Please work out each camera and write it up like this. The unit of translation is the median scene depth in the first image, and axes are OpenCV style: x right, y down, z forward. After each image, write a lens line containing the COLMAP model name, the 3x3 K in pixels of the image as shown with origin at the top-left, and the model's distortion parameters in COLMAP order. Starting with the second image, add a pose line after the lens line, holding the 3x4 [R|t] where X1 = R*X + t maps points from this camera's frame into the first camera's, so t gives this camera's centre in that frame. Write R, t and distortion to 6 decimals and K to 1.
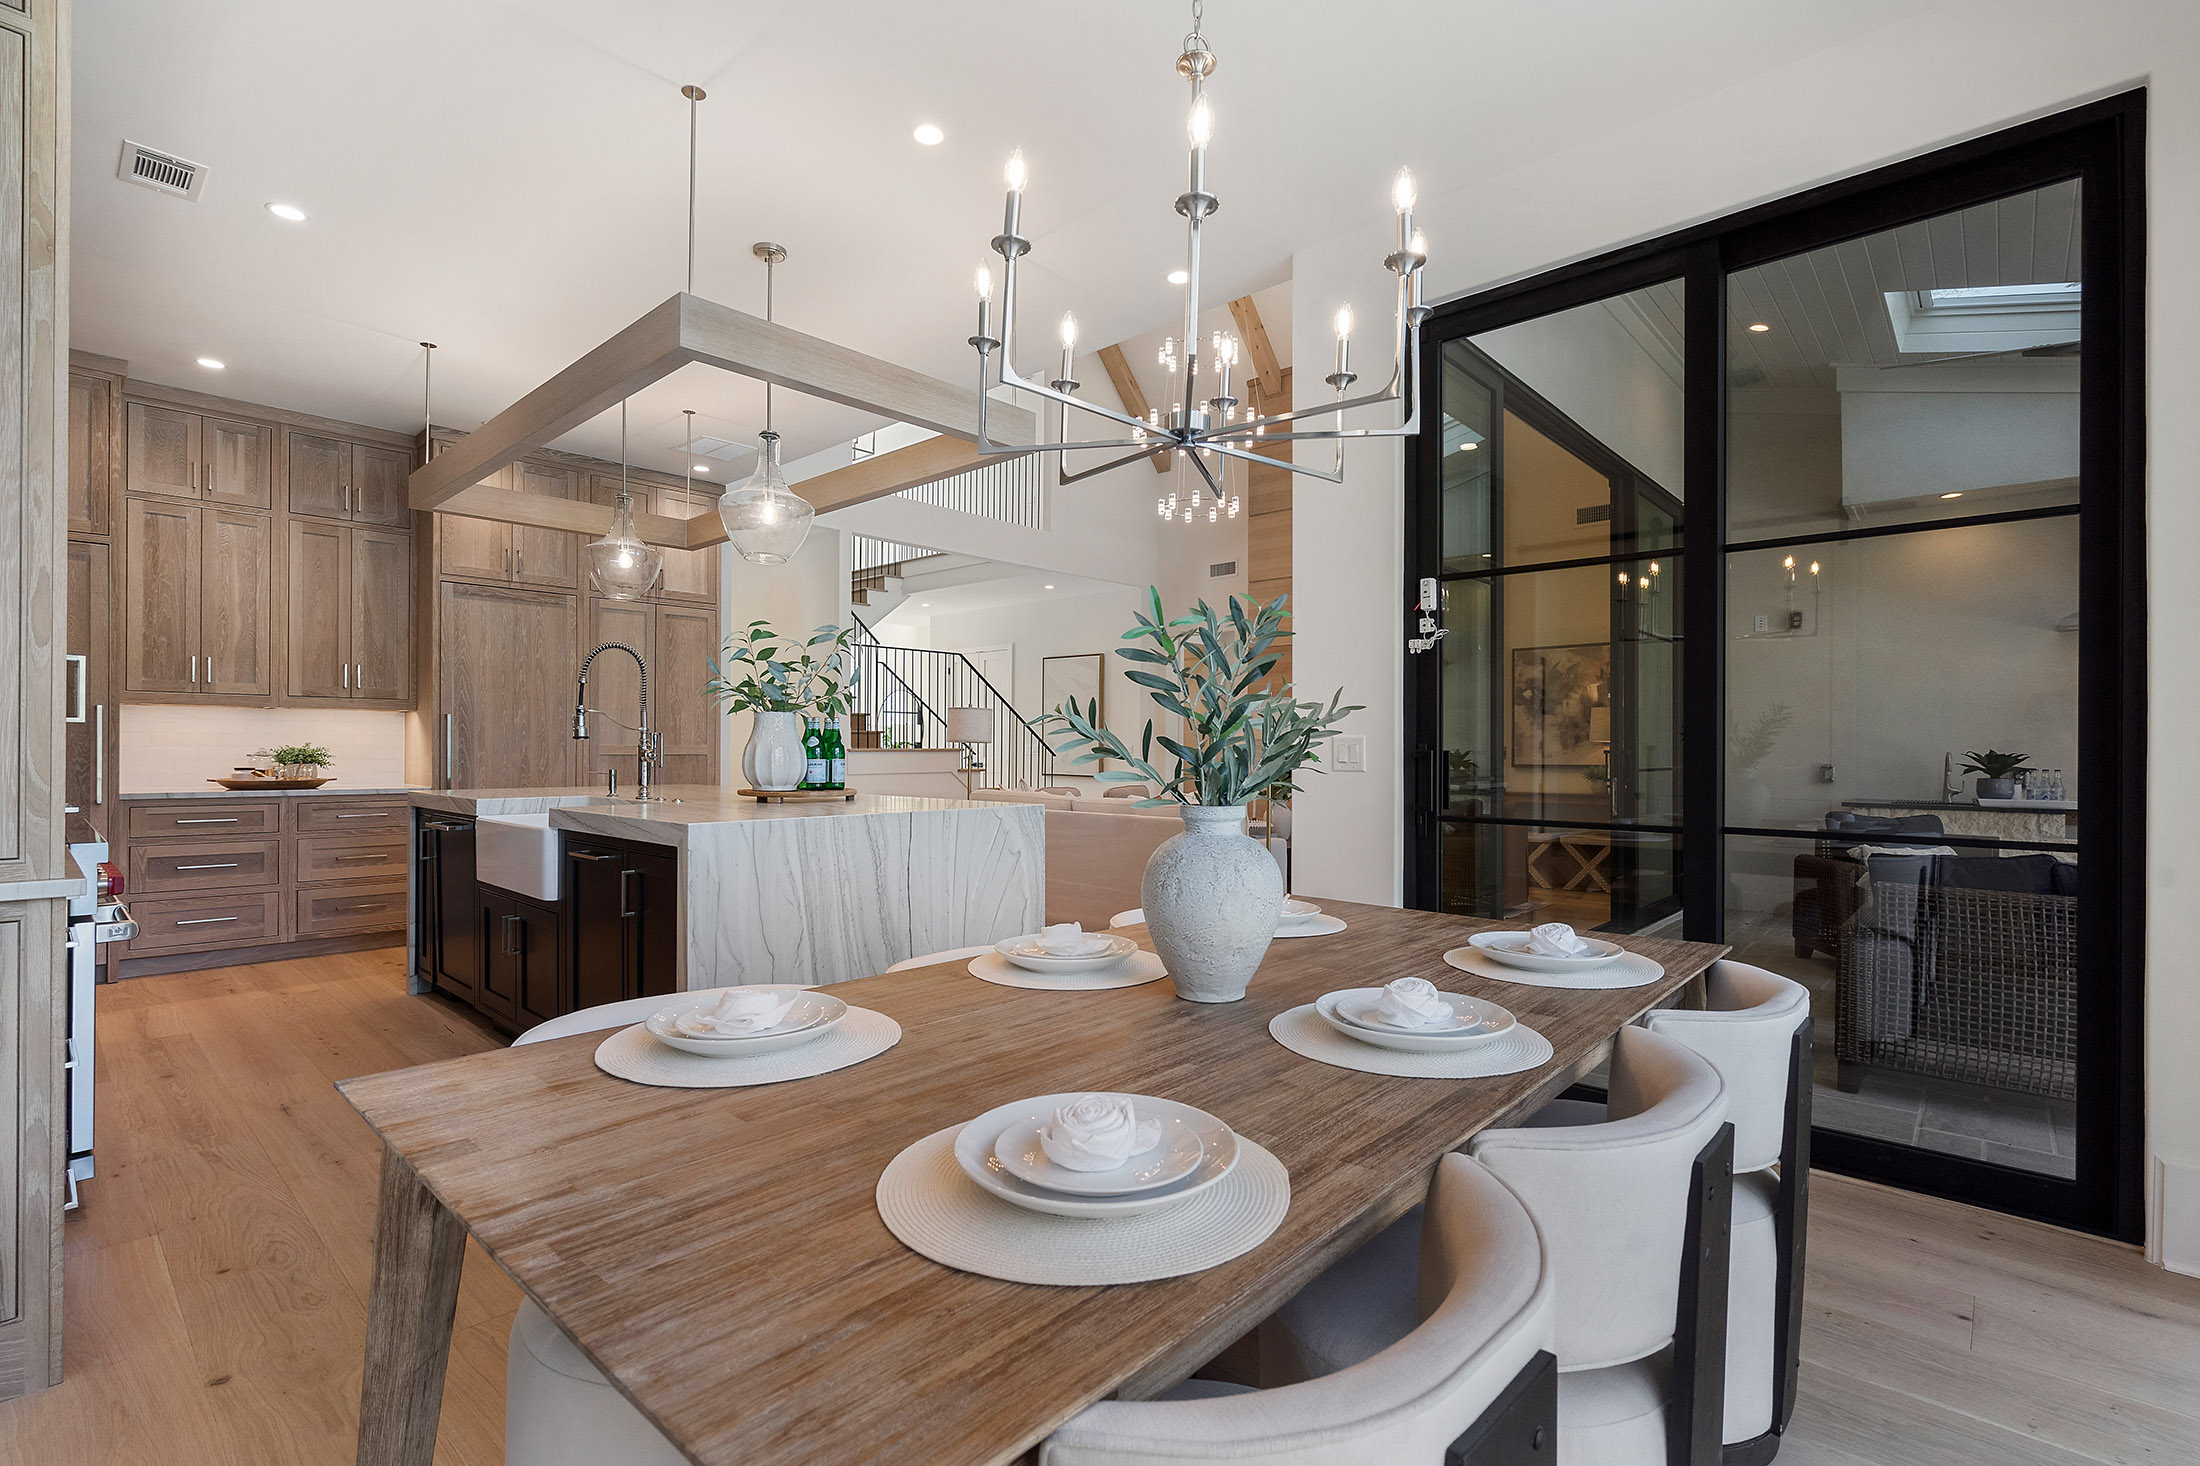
lens RADIAL K [[995.6, 0, 1105.6], [0, 995.6, 739.7], [0, 0, 1]] dist [0.000175, 0.000370]
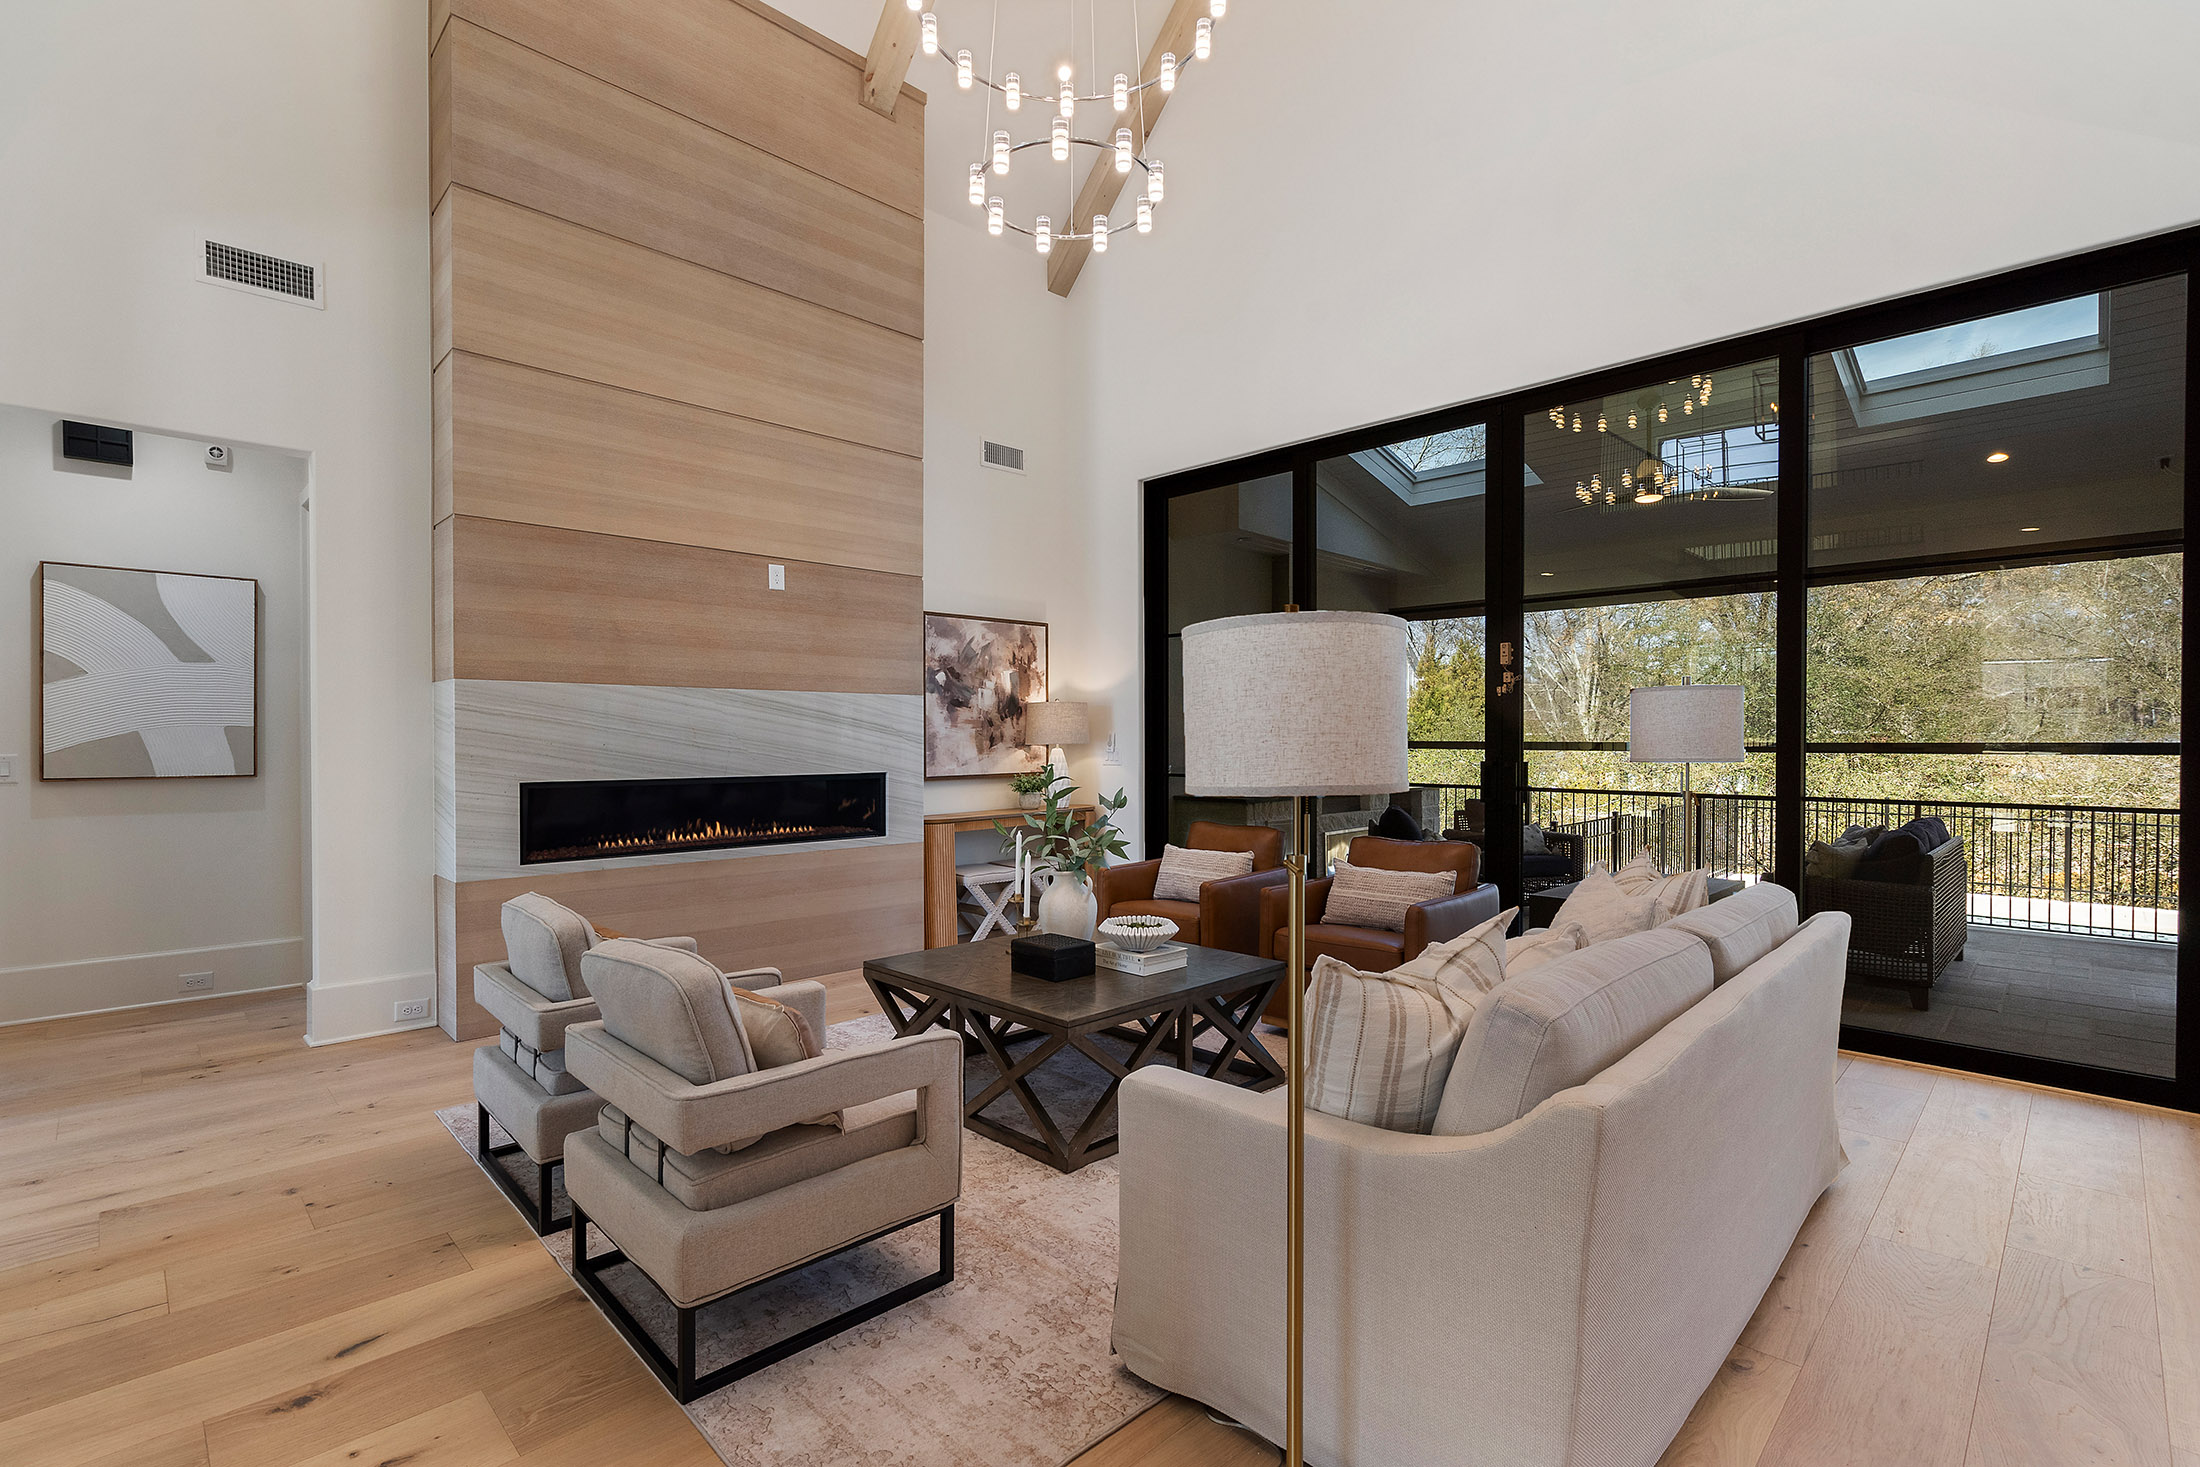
lens RADIAL K [[995.6, 0, 1105.6], [0, 995.6, 740.2], [0, 0, 1]] dist [0.000175, 0.000370]
pose [[0.051756, -0.005634, 0.998644, -0.316635], [-0.003537, 0.999977, 0.005825, -0.006210], [-0.998654, -0.003834, 0.051734, 0.940467]]
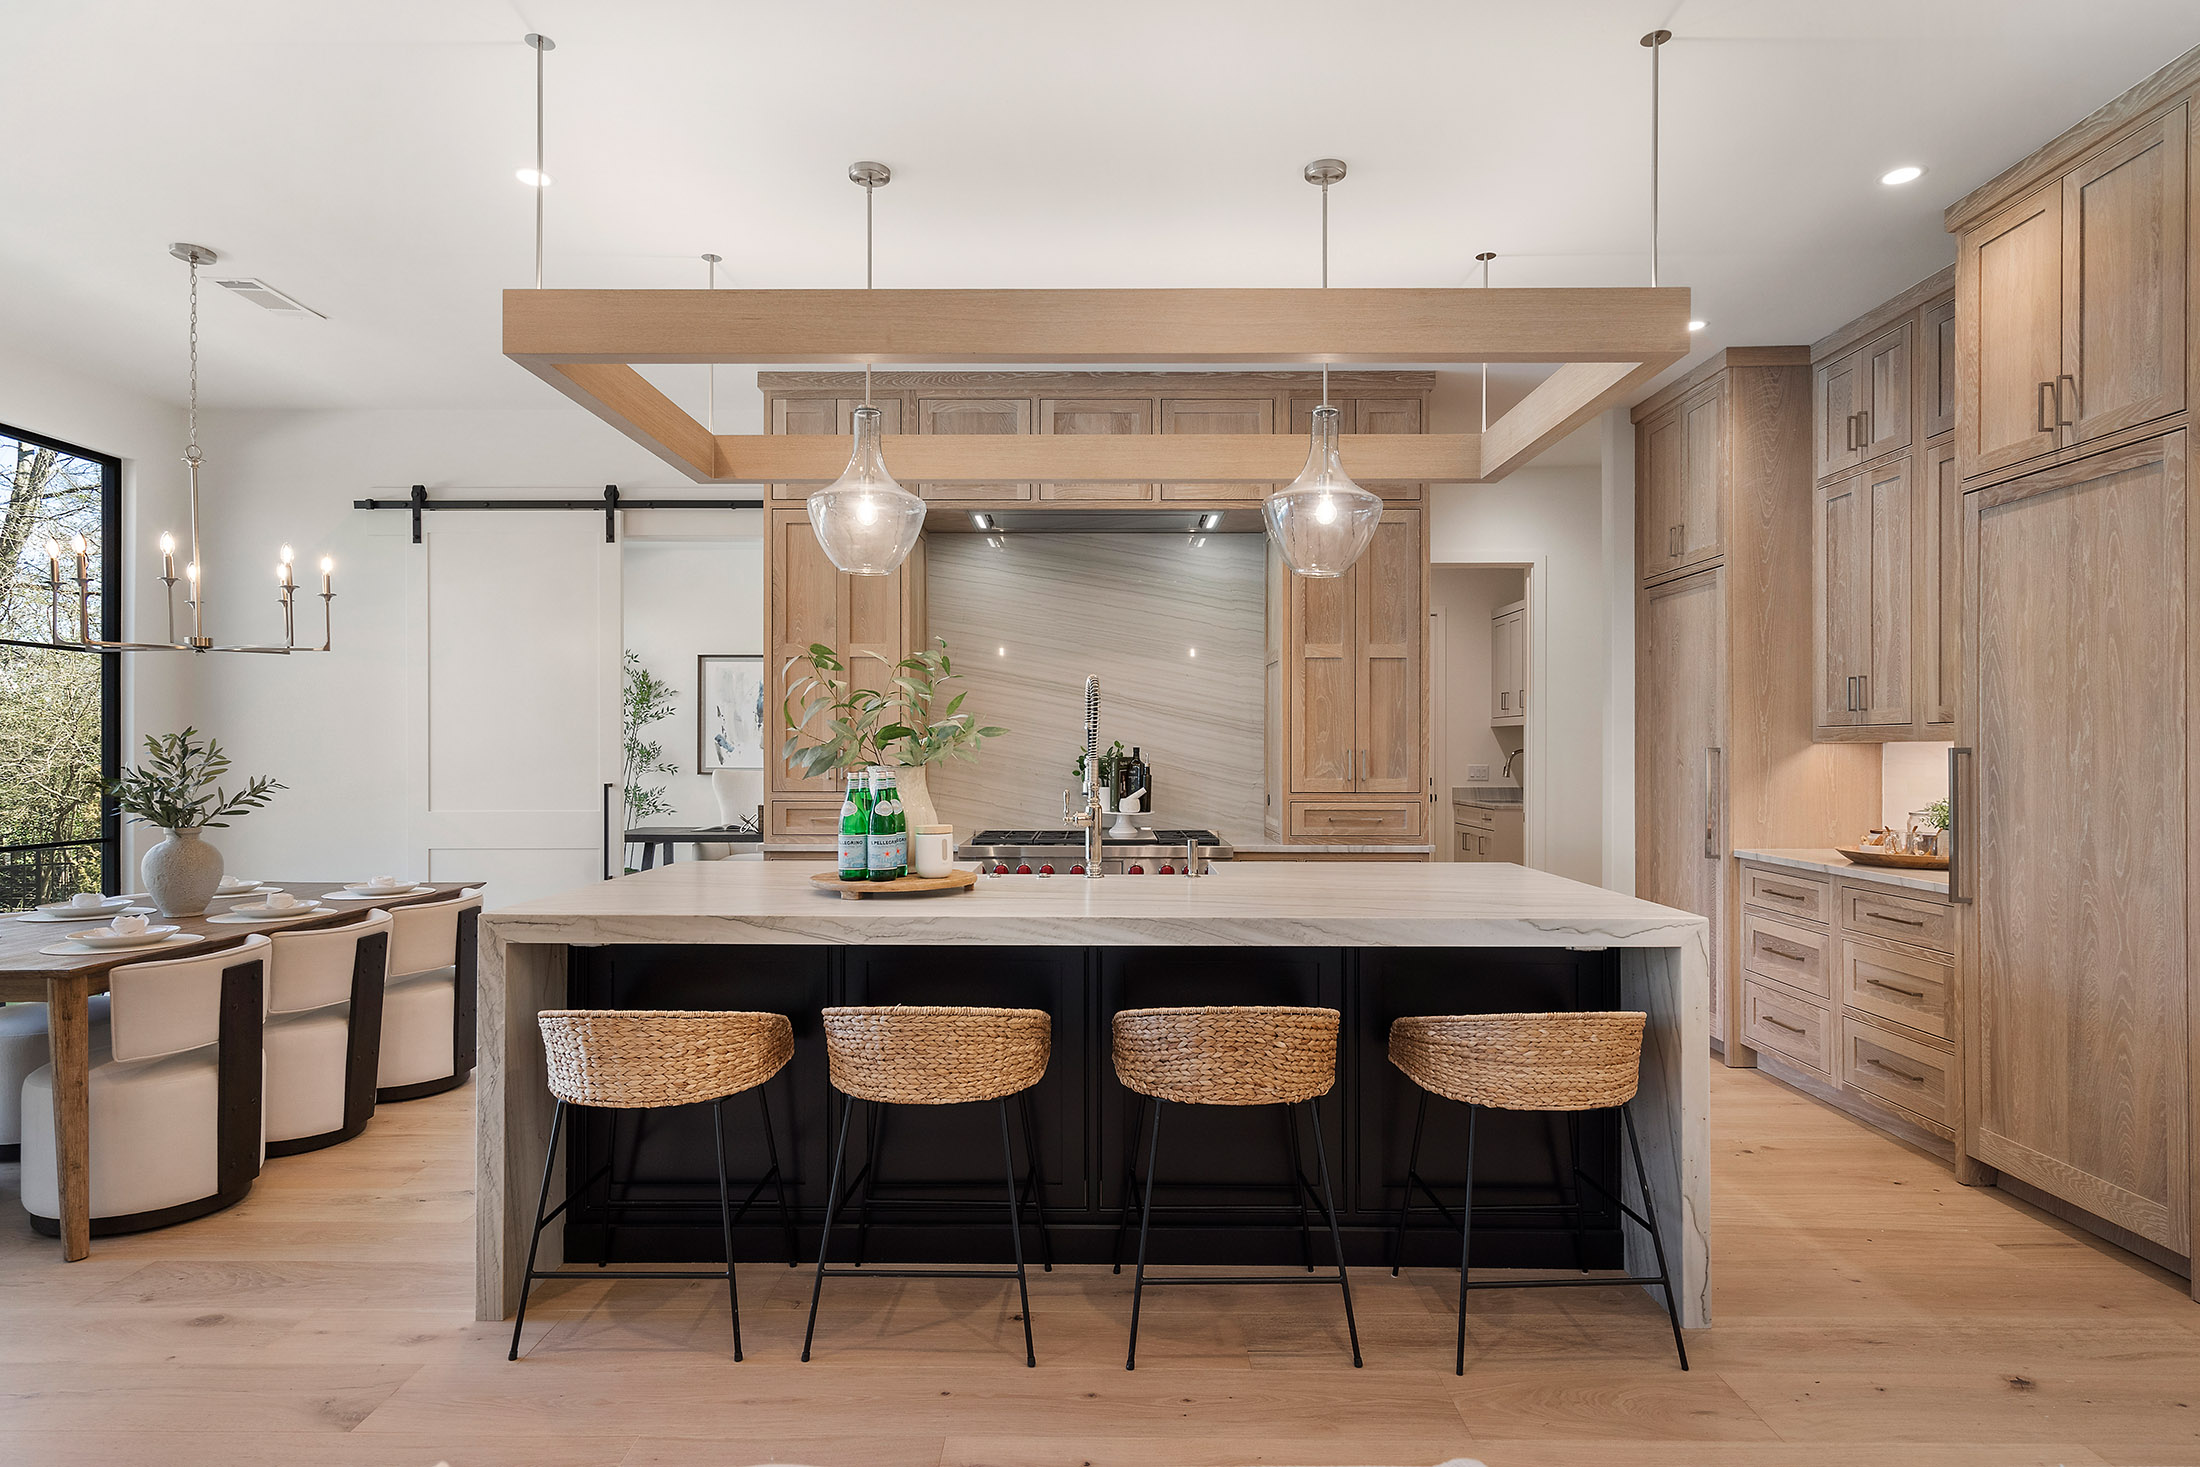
lens RADIAL K [[1200.1, 0, 1106.6], [0, 1200.1, 750.8], [0, 0, 1]] dist [0.016048, 0.000184]
pose [[-0.740166, -0.006129, -0.672397, 0.066878], [-0.001041, 0.999968, -0.007970, -0.013047], [0.672424, -0.005199, -0.740148, 0.817739]]
